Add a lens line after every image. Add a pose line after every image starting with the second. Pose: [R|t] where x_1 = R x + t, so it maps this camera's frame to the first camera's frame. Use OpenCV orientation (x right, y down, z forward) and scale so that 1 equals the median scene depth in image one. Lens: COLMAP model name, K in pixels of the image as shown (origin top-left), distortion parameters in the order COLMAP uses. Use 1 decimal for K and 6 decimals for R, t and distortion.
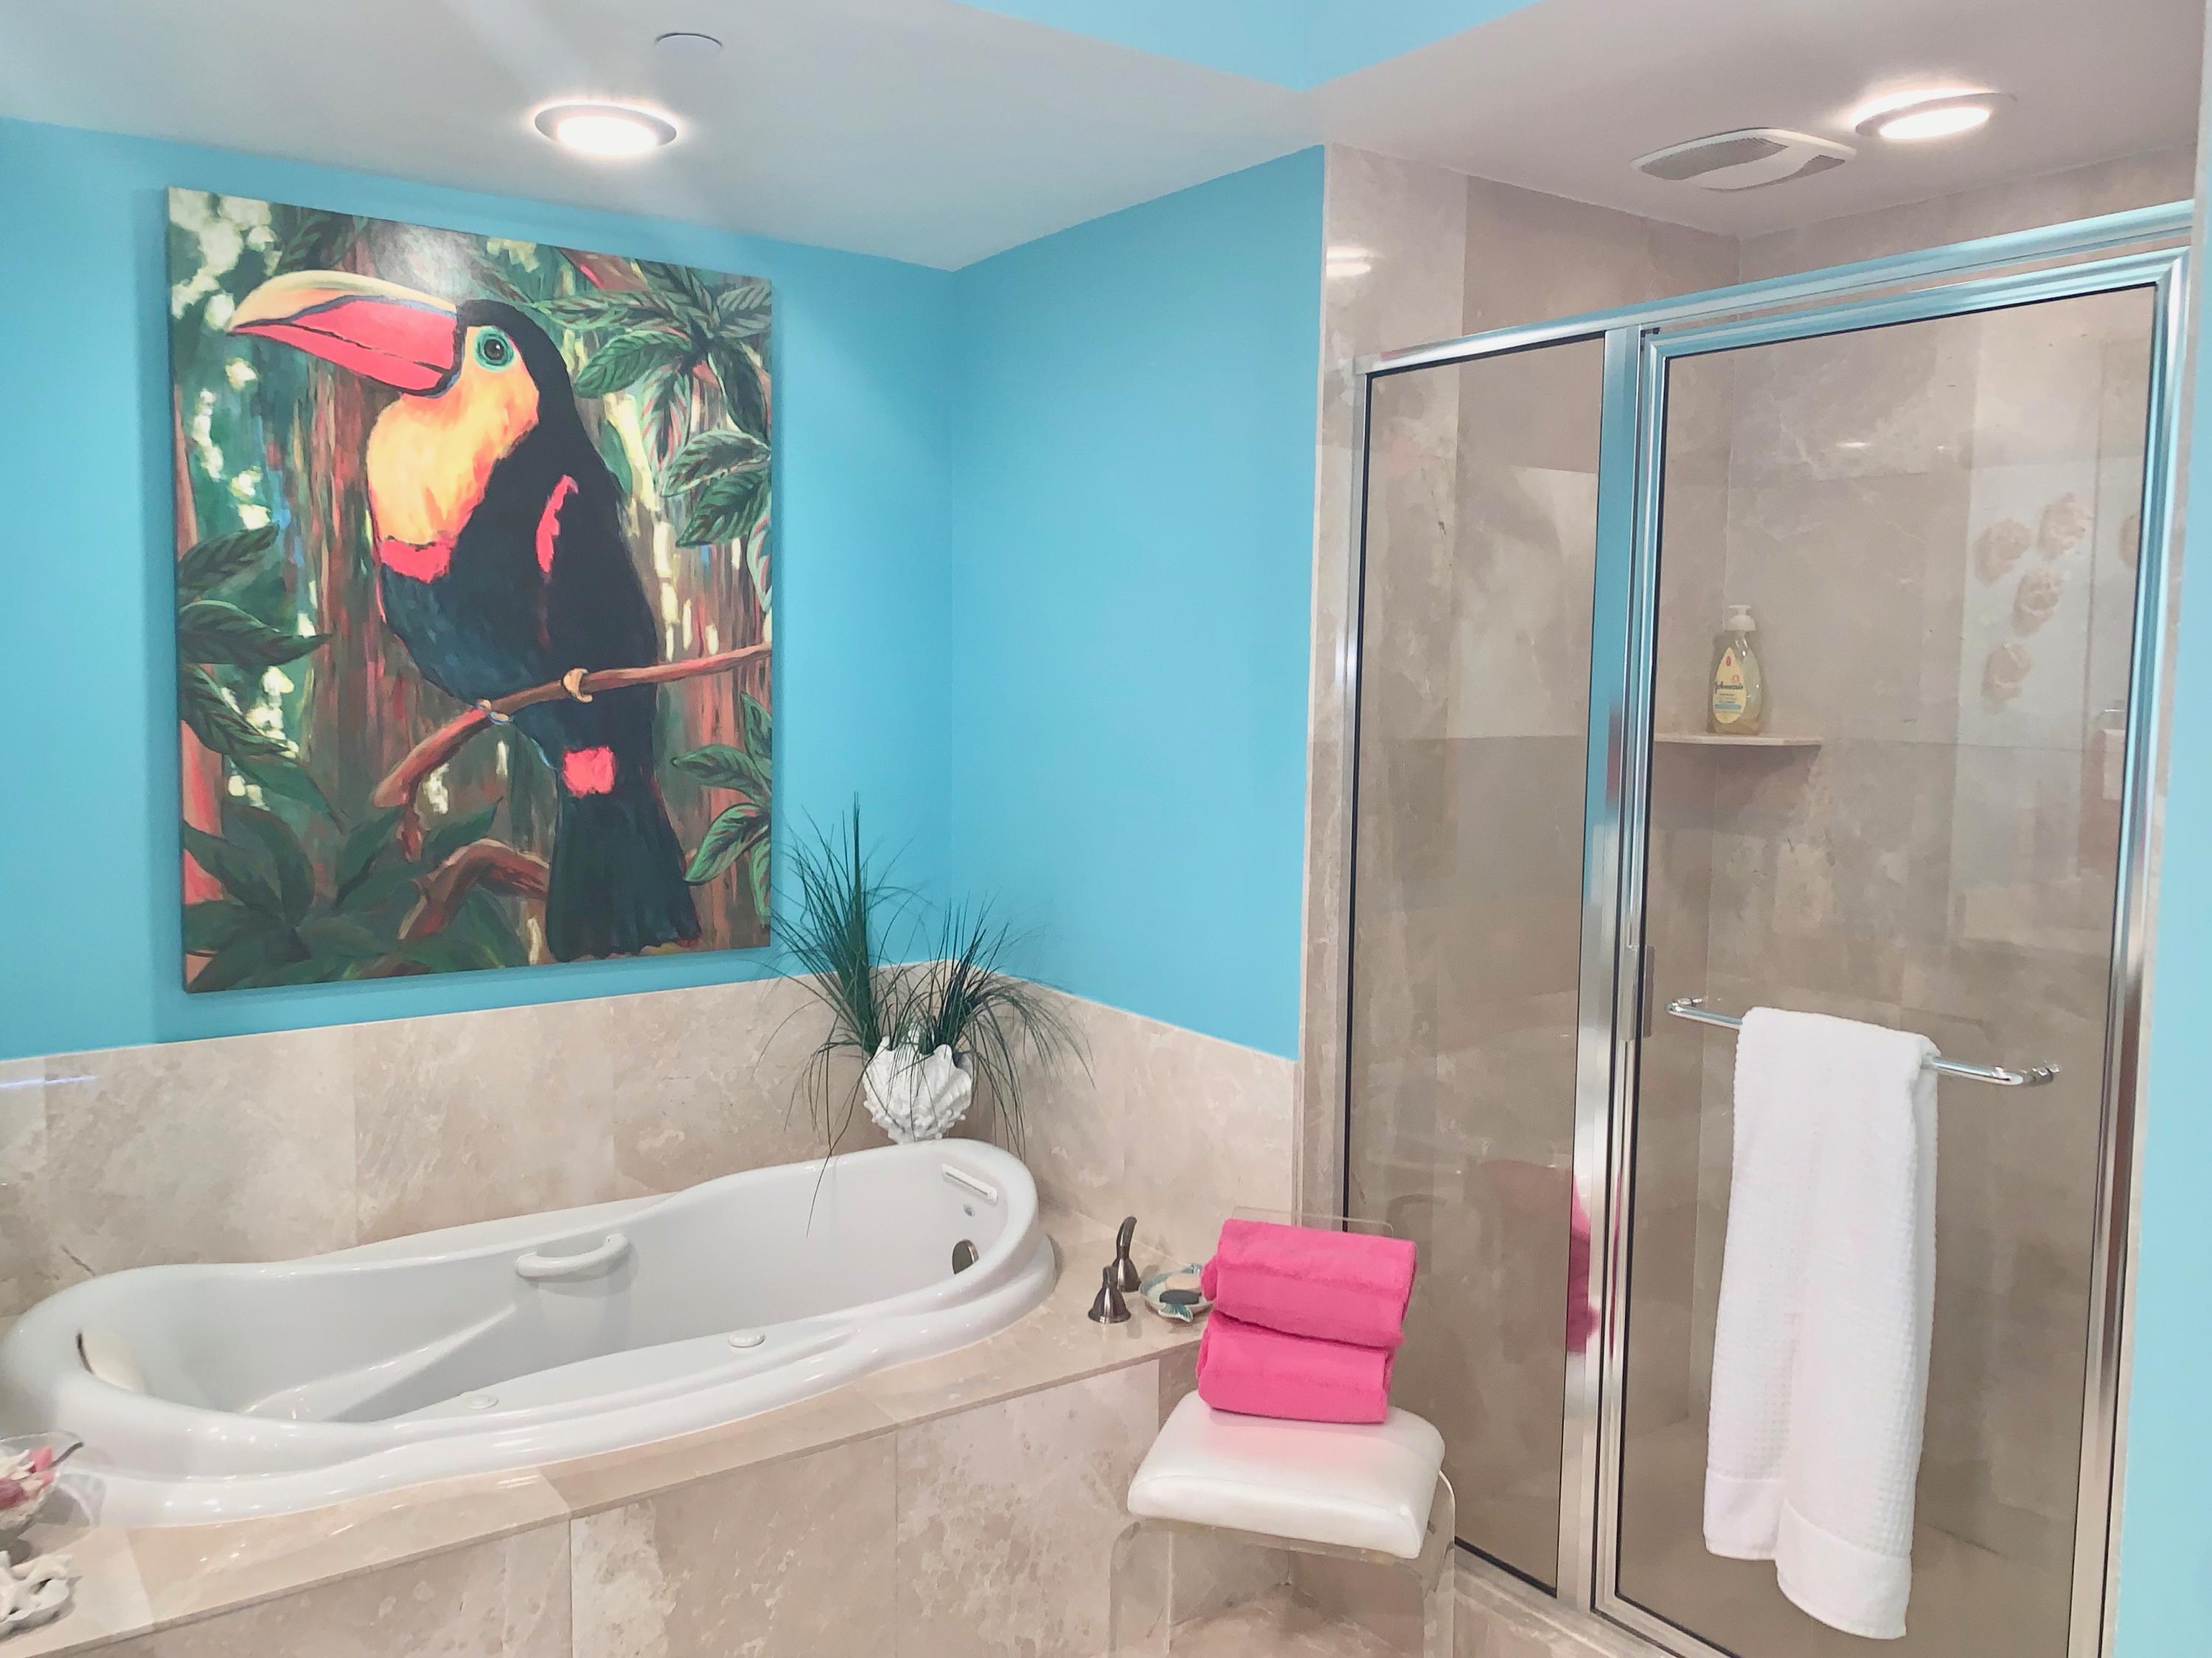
lens RADIAL K [[1700.7, 0, 1099.9], [0, 1700.7, 767.7], [0, 0, 1]] dist [0.026094, -0.037532]
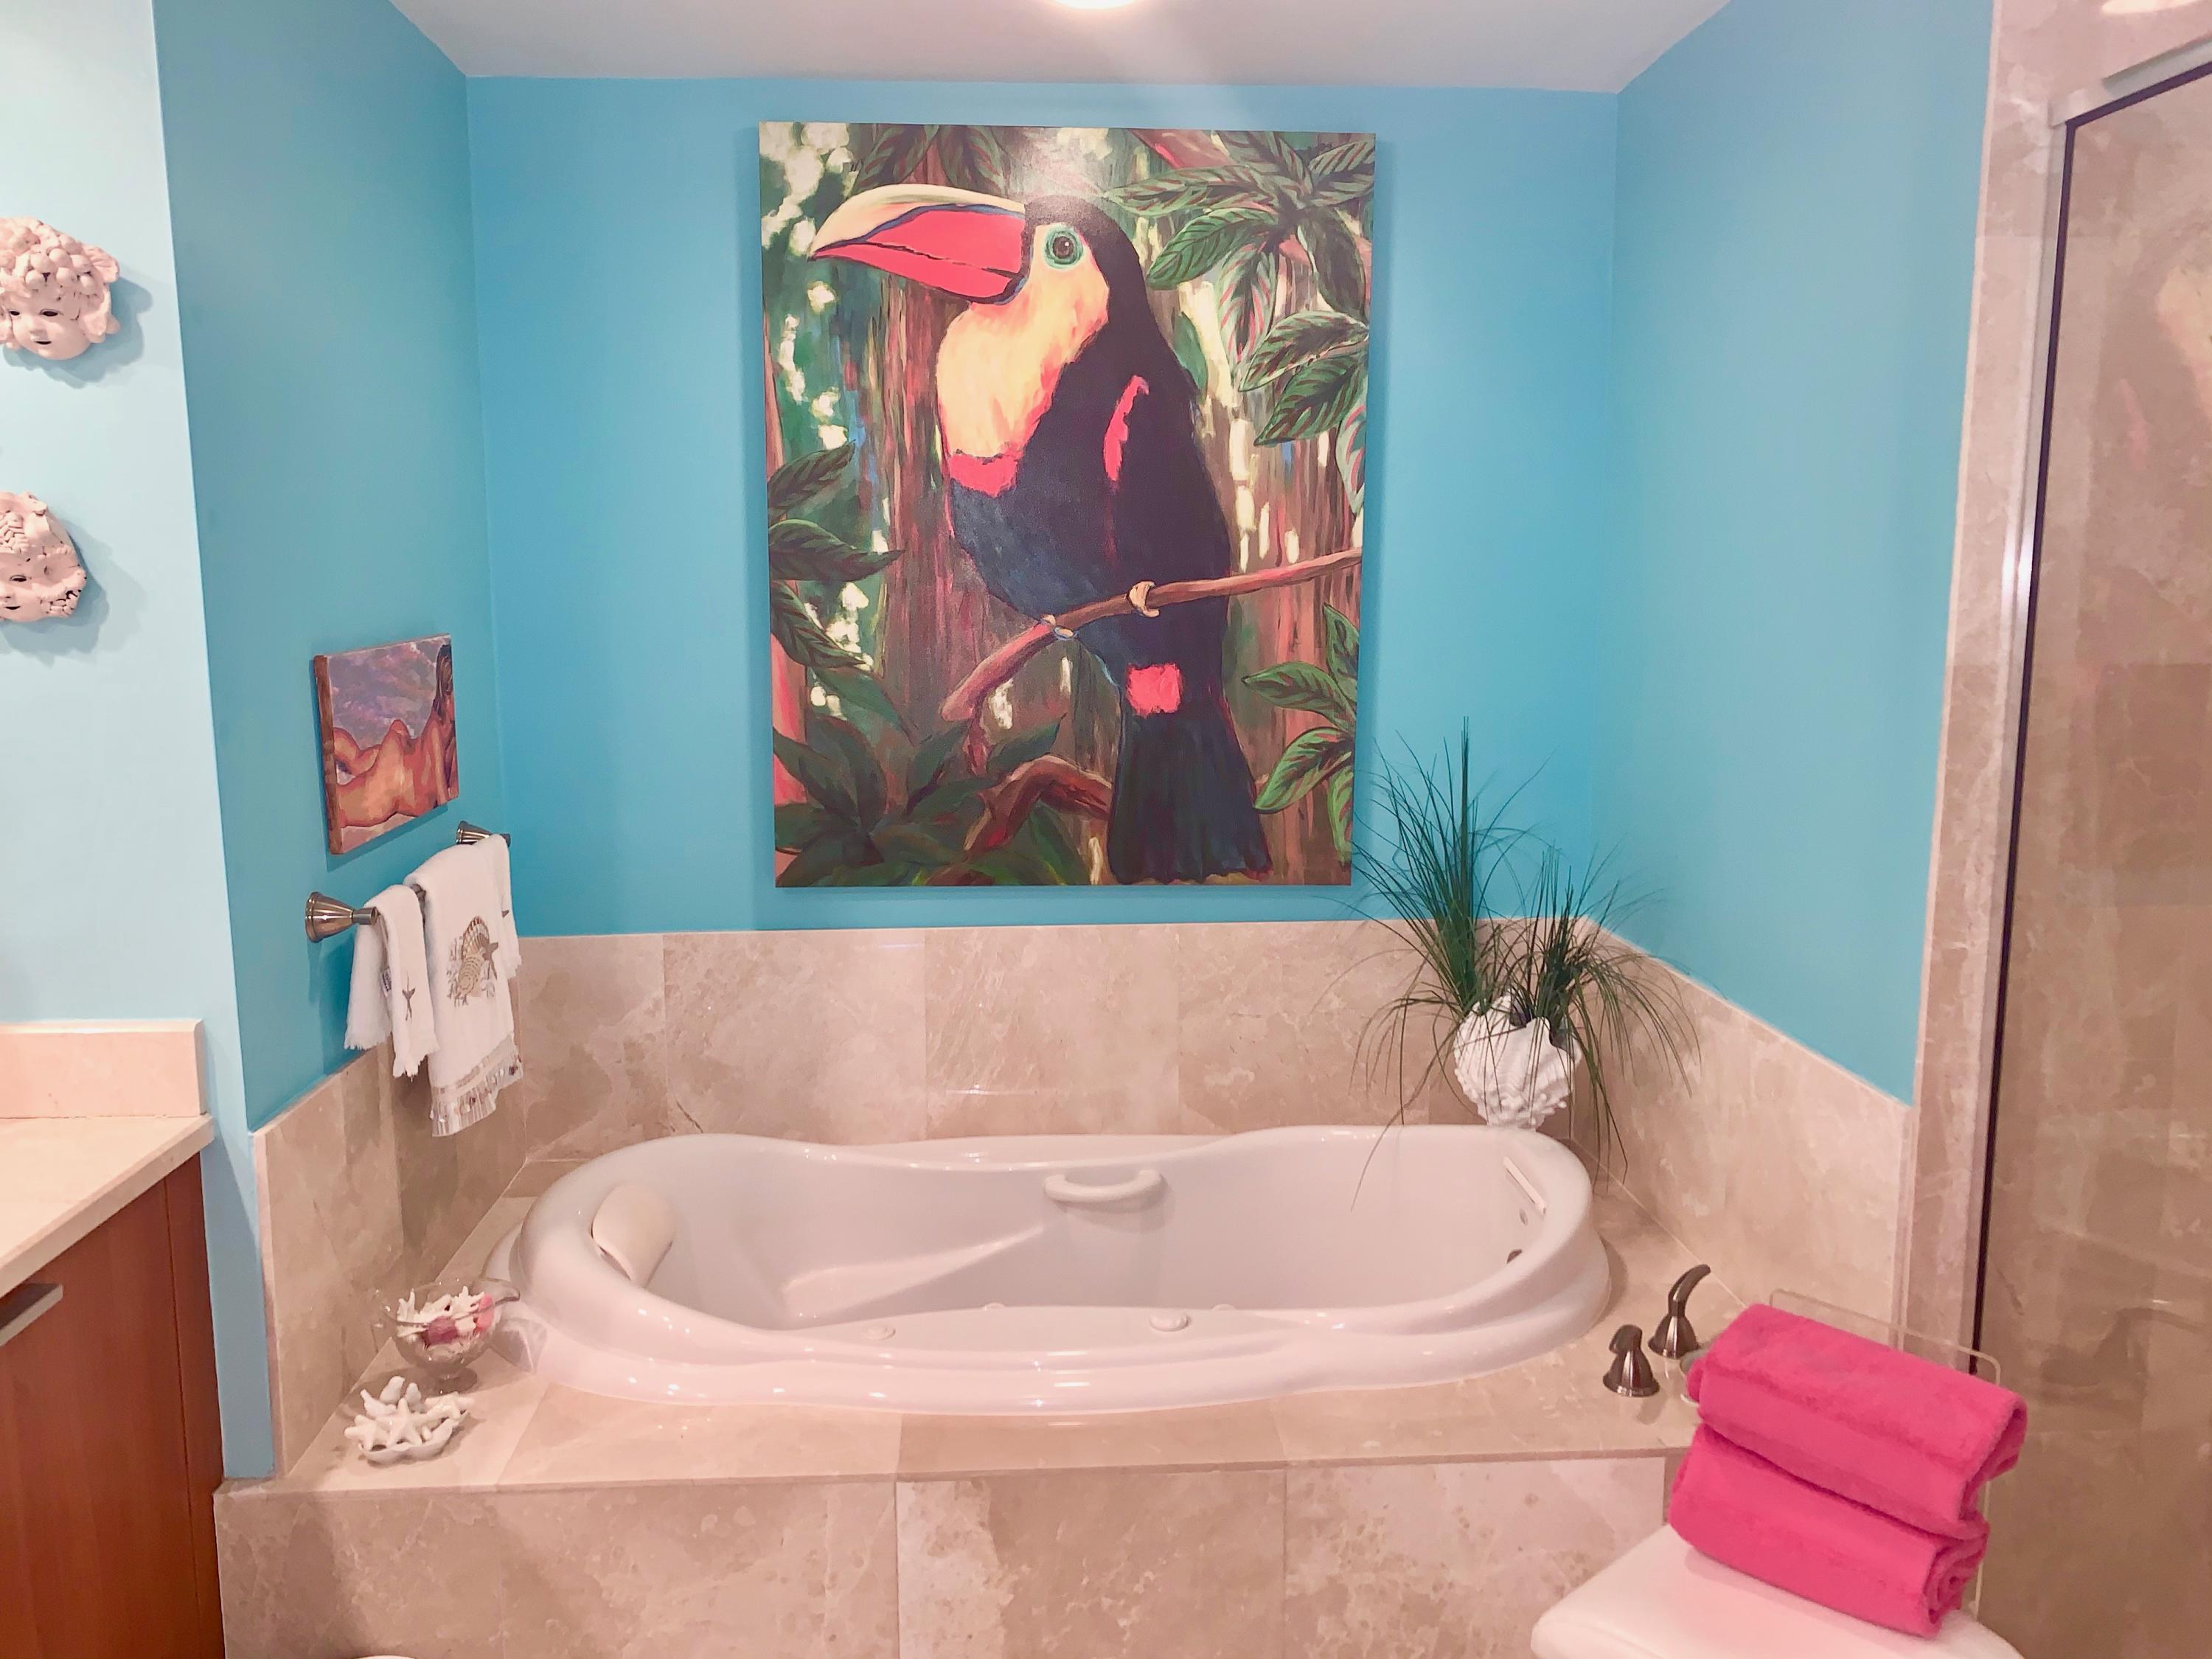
lens RADIAL K [[1638.2, 0, 1105.6], [0, 1638.2, 796.2], [0, 0, 1]] dist [0.060728, -0.122505]
pose [[0.851429, 0.052923, -0.521793, 0.176843], [-0.018113, 0.997270, 0.071592, -0.003511], [0.524157, -0.051504, 0.850063, 0.220375]]
